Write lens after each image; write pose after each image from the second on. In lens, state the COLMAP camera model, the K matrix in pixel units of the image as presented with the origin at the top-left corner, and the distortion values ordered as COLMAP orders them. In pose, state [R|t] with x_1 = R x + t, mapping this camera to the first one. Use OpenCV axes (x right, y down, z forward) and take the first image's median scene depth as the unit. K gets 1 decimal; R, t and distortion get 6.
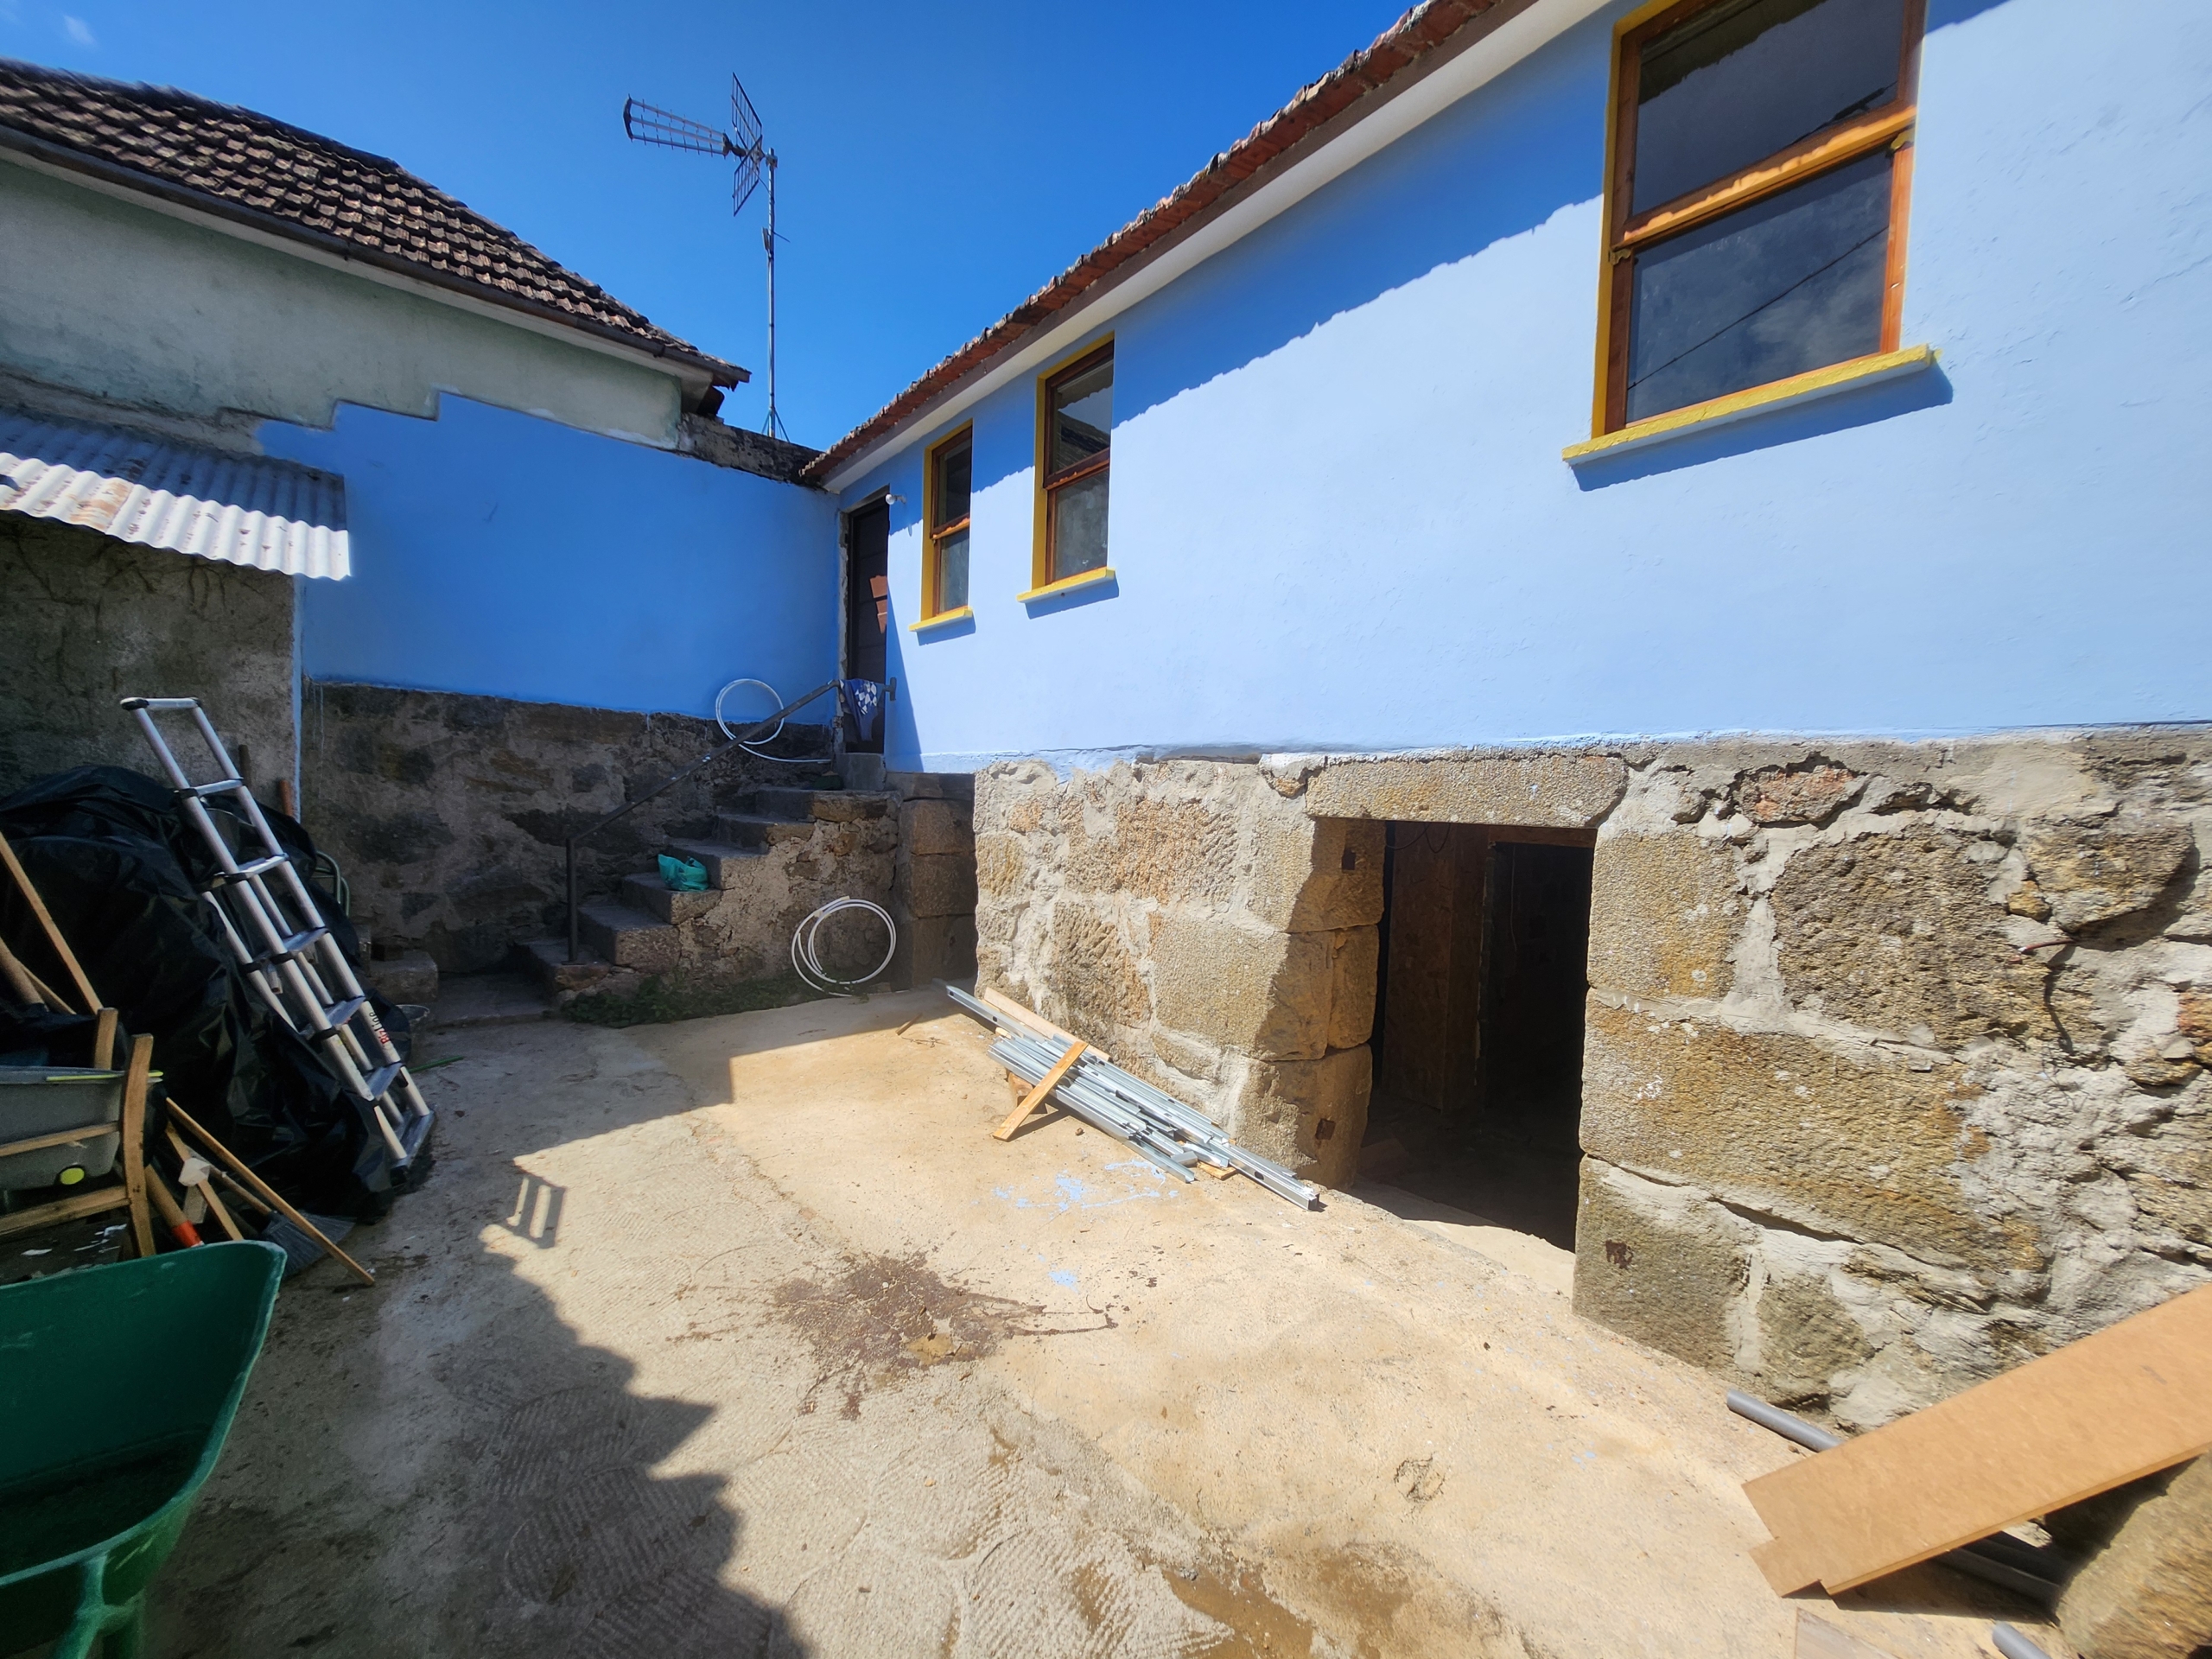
lens RADIAL K [[873.6, 0, 1111.0], [0, 873.6, 841.7], [0, 0, 1]] dist [-0.007657, 0.004447]
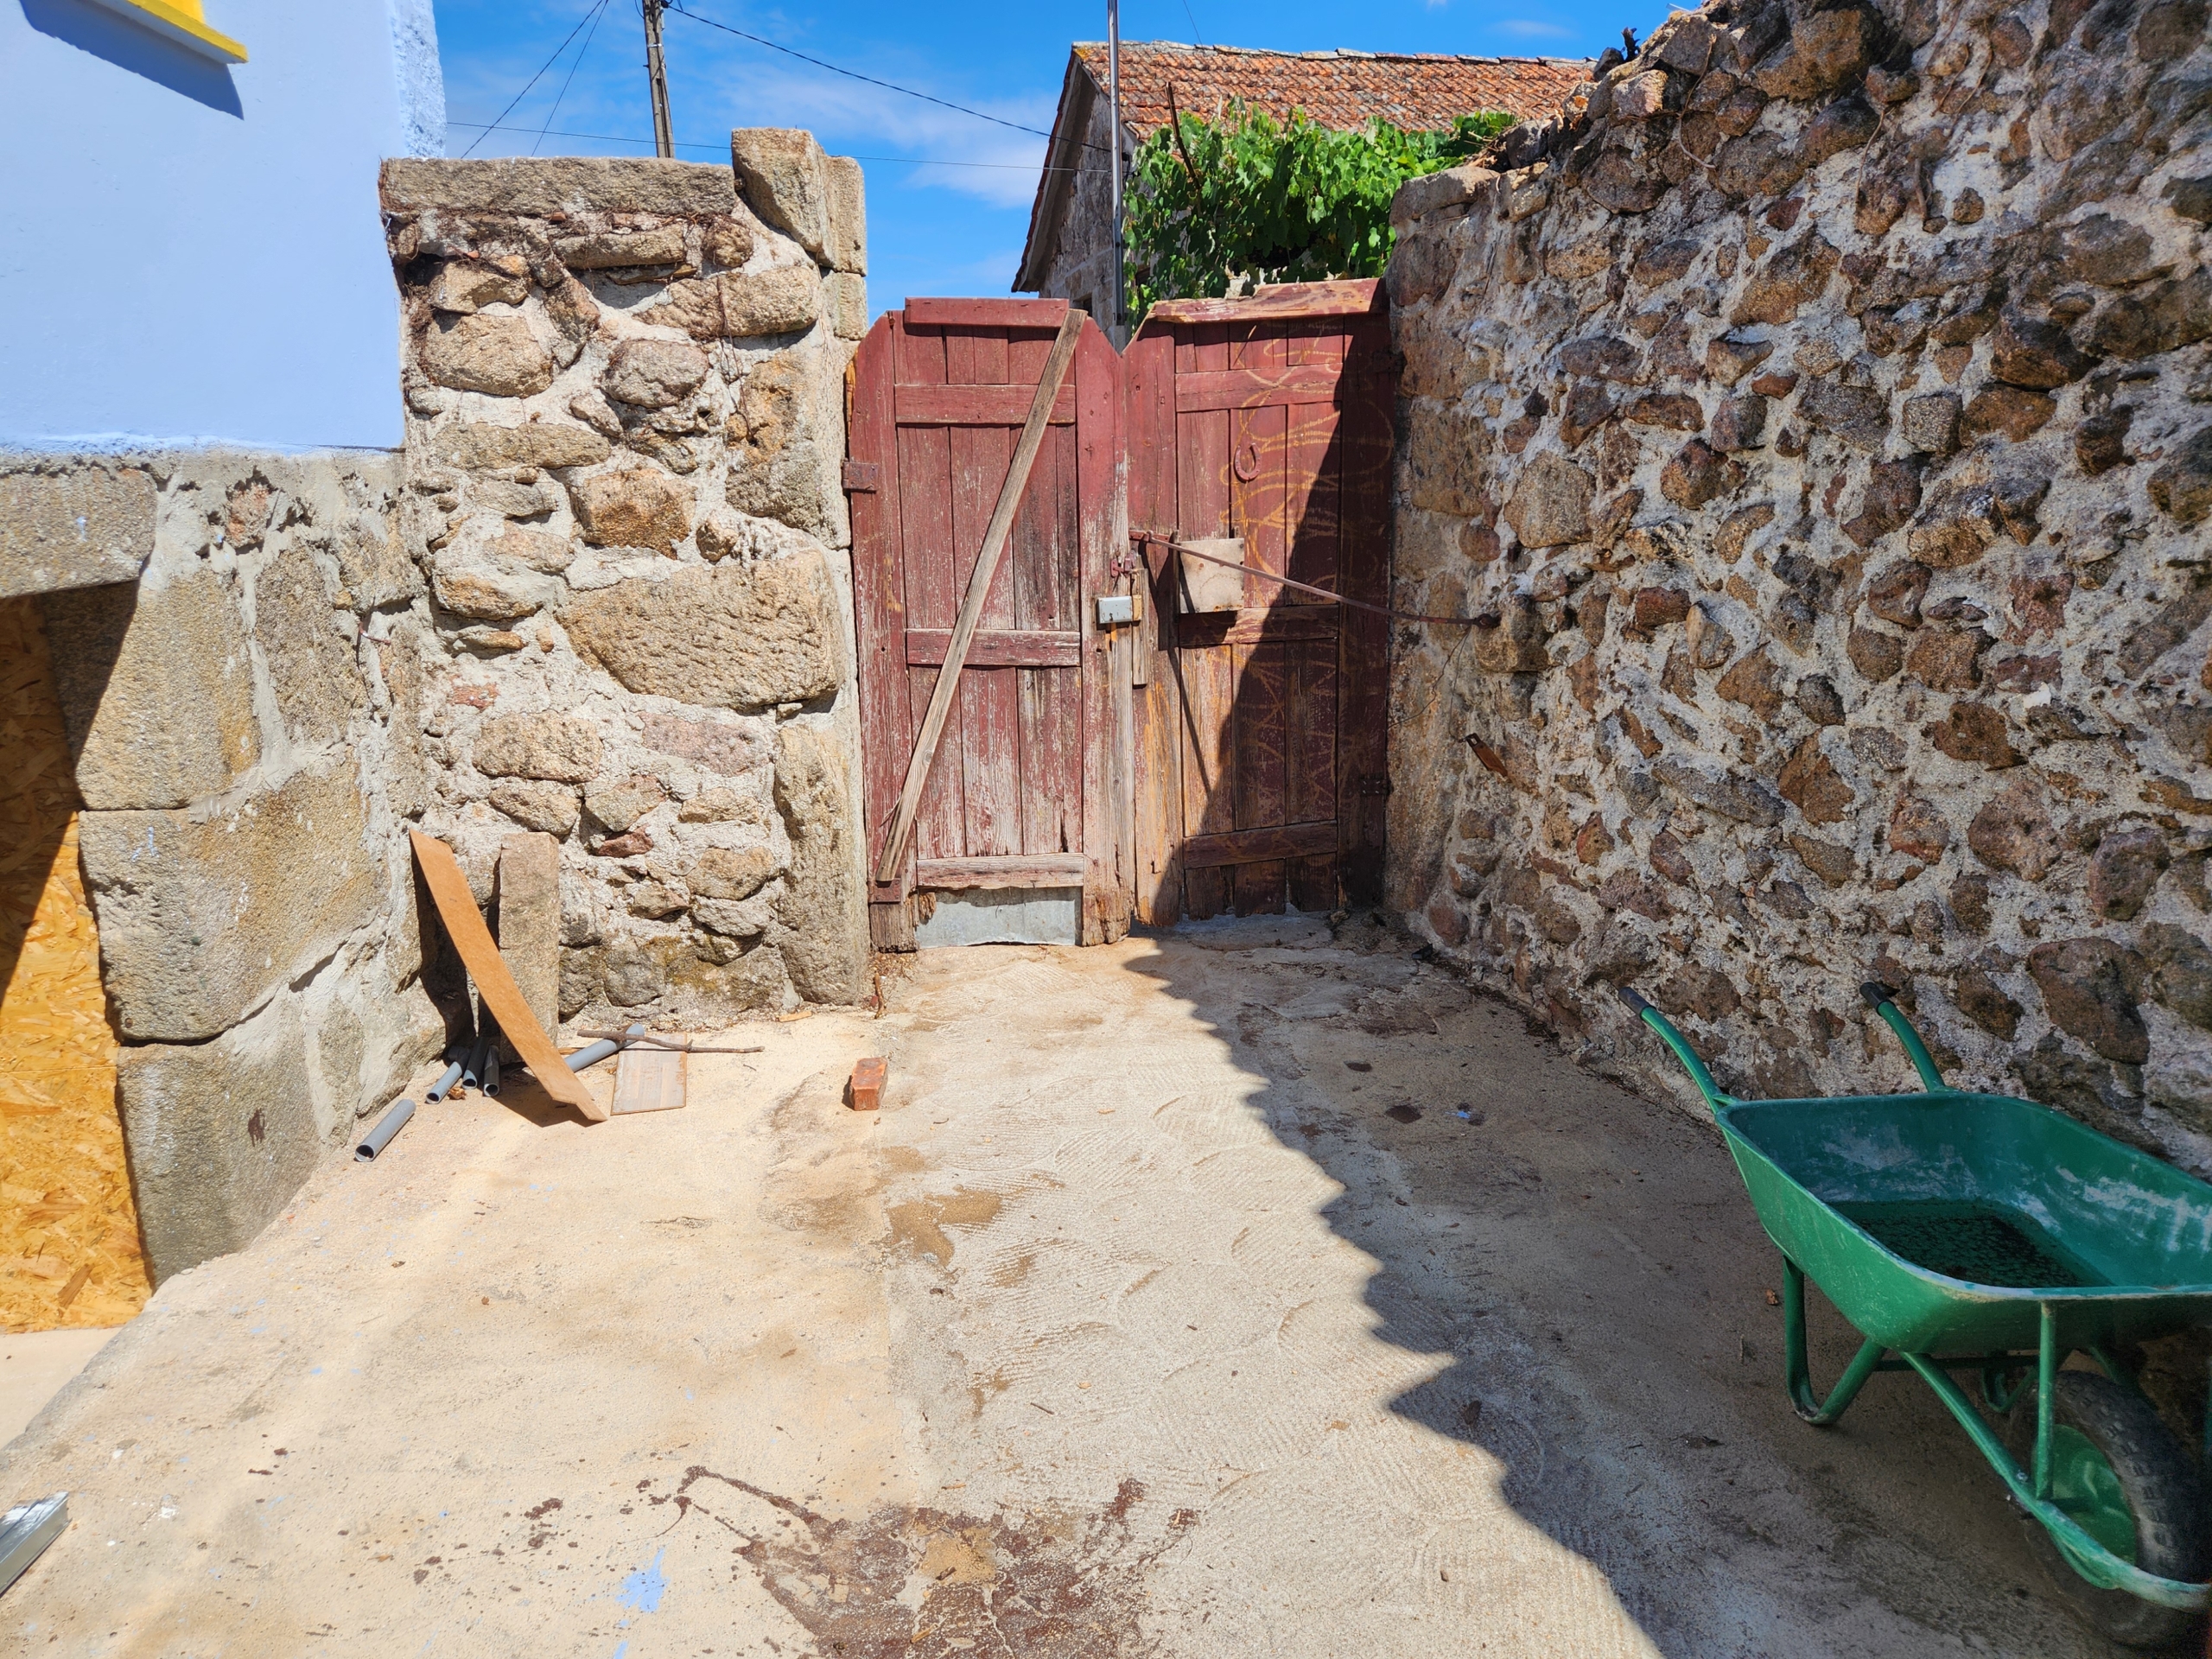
lens RADIAL K [[1484.4, 0, 1112.2], [0, 1484.4, 835.8], [0, 0, 1]] dist [0.009574, 0.002584]
pose [[-0.826213, -0.148682, 0.543384, -0.821888], [0.030023, 0.951553, 0.306017, -0.178120], [-0.562557, 0.269149, -0.781721, 1.738842]]
